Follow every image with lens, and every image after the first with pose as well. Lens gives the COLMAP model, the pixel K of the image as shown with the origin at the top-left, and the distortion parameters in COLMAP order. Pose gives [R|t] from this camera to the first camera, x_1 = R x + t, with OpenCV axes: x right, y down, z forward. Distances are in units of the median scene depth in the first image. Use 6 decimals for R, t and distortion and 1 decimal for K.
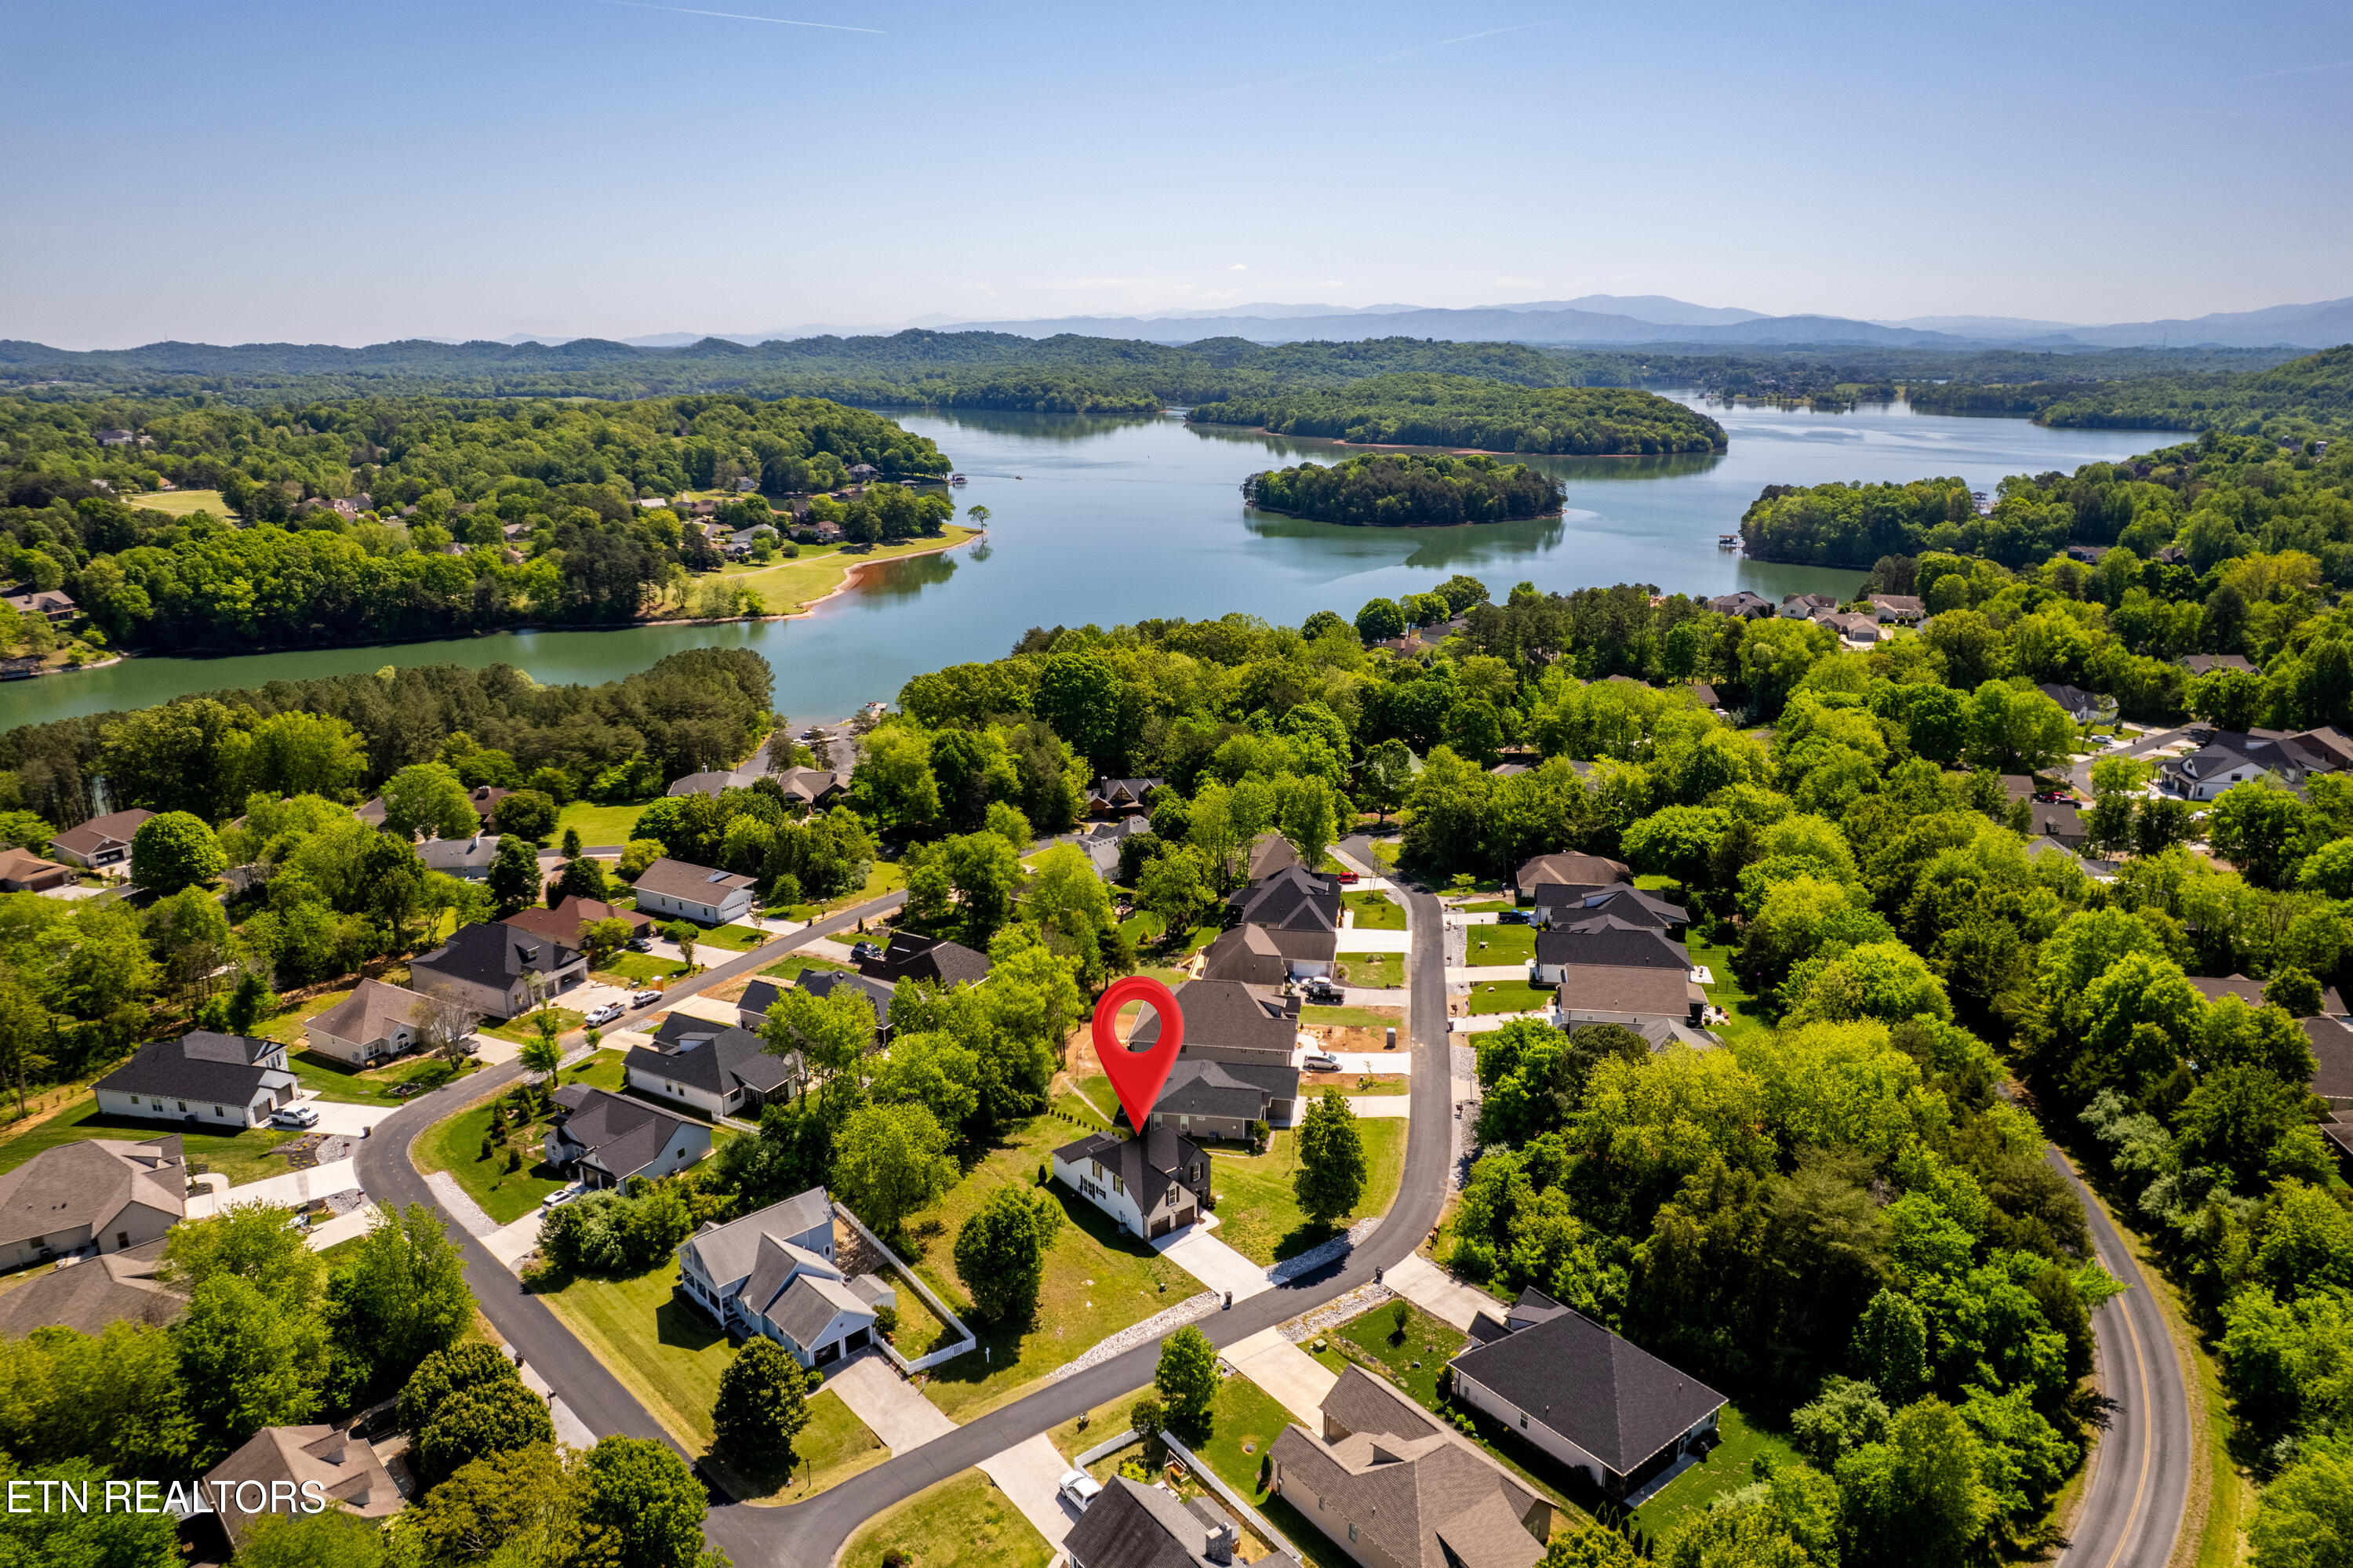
lens RADIAL K [[1566.9, 0, 1176.5], [0, 1566.9, 784.0], [0, 0, 1]] dist [-0.041295, 0.003074]
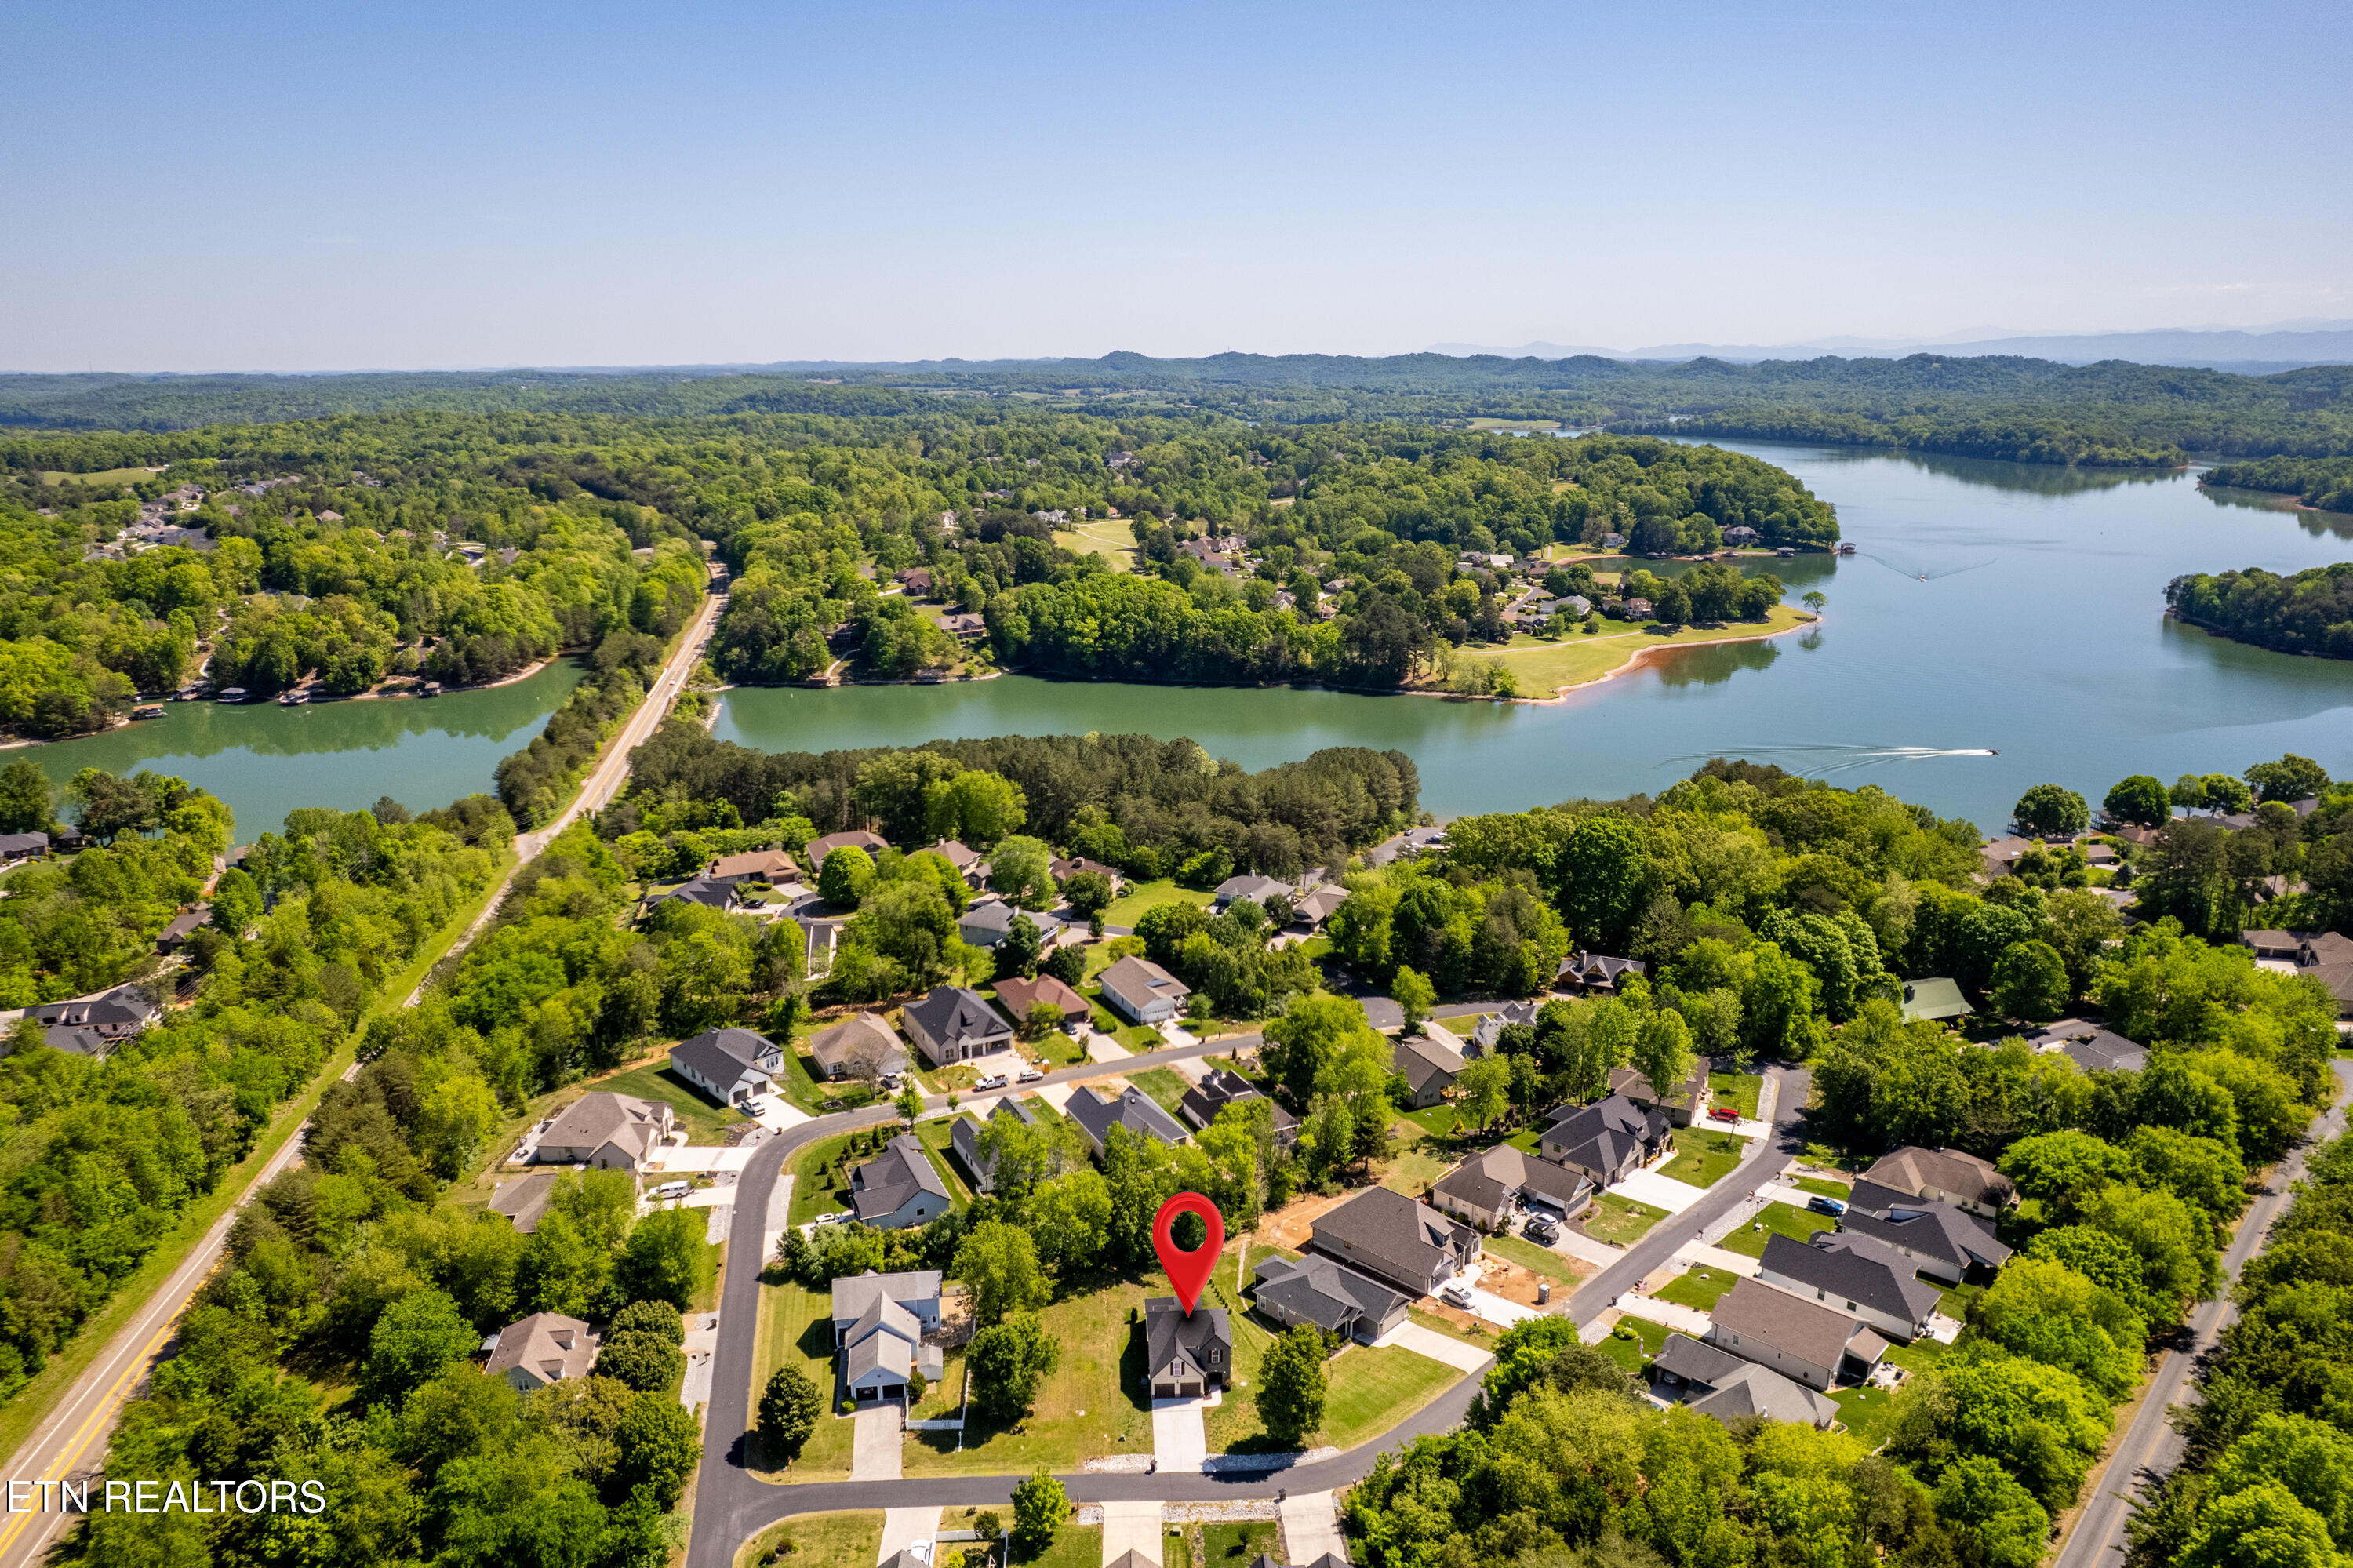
lens RADIAL K [[1615.4, 0, 1185.5], [0, 1615.4, 784.6], [0, 0, 1]] dist [-0.046045, 0.003459]
pose [[0.827426, 0.147725, -0.541797, 0.378065], [-0.155019, 0.987378, 0.032473, -0.136590], [0.539755, 0.057120, 0.839882, -0.032447]]
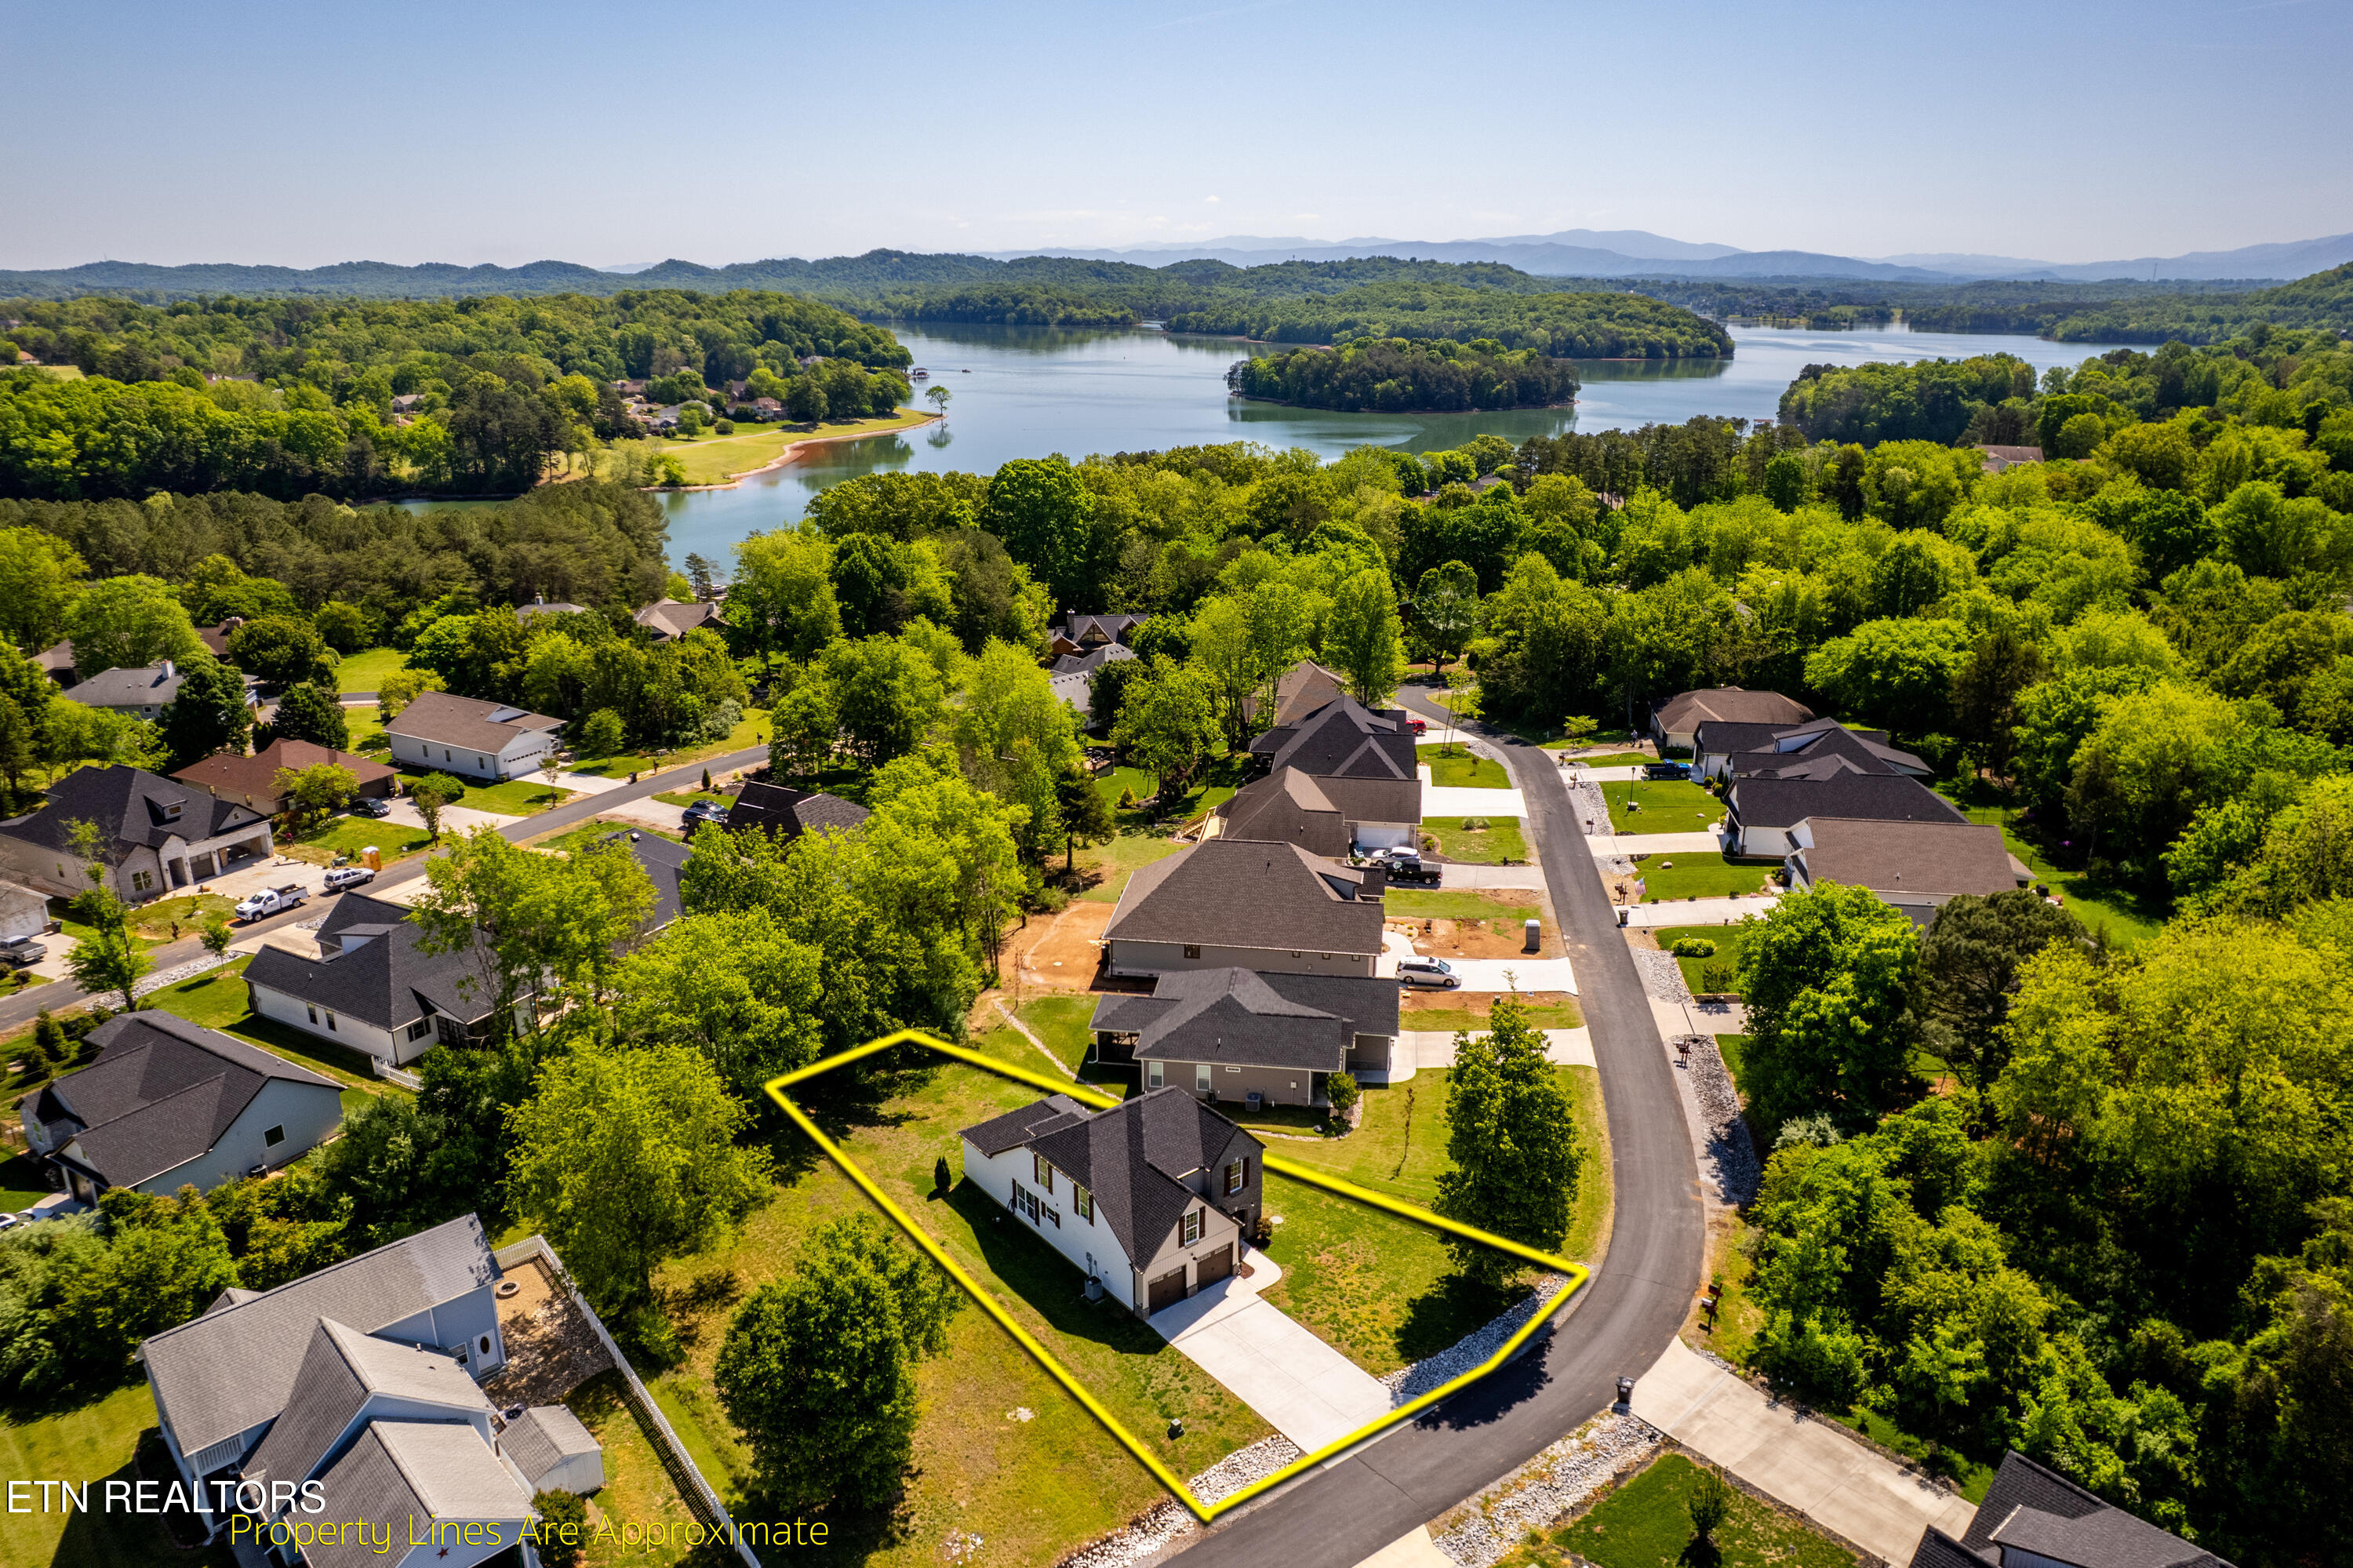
lens RADIAL K [[1573.7, 0, 1176.5], [0, 1573.7, 784.0], [0, 0, 1]] dist [-0.069829, 0.064045]
pose [[0.999871, 0.000482, 0.016067, -0.009859], [-0.001106, 0.999243, 0.038878, 0.064190], [-0.016036, -0.038890, 0.999115, 0.316672]]
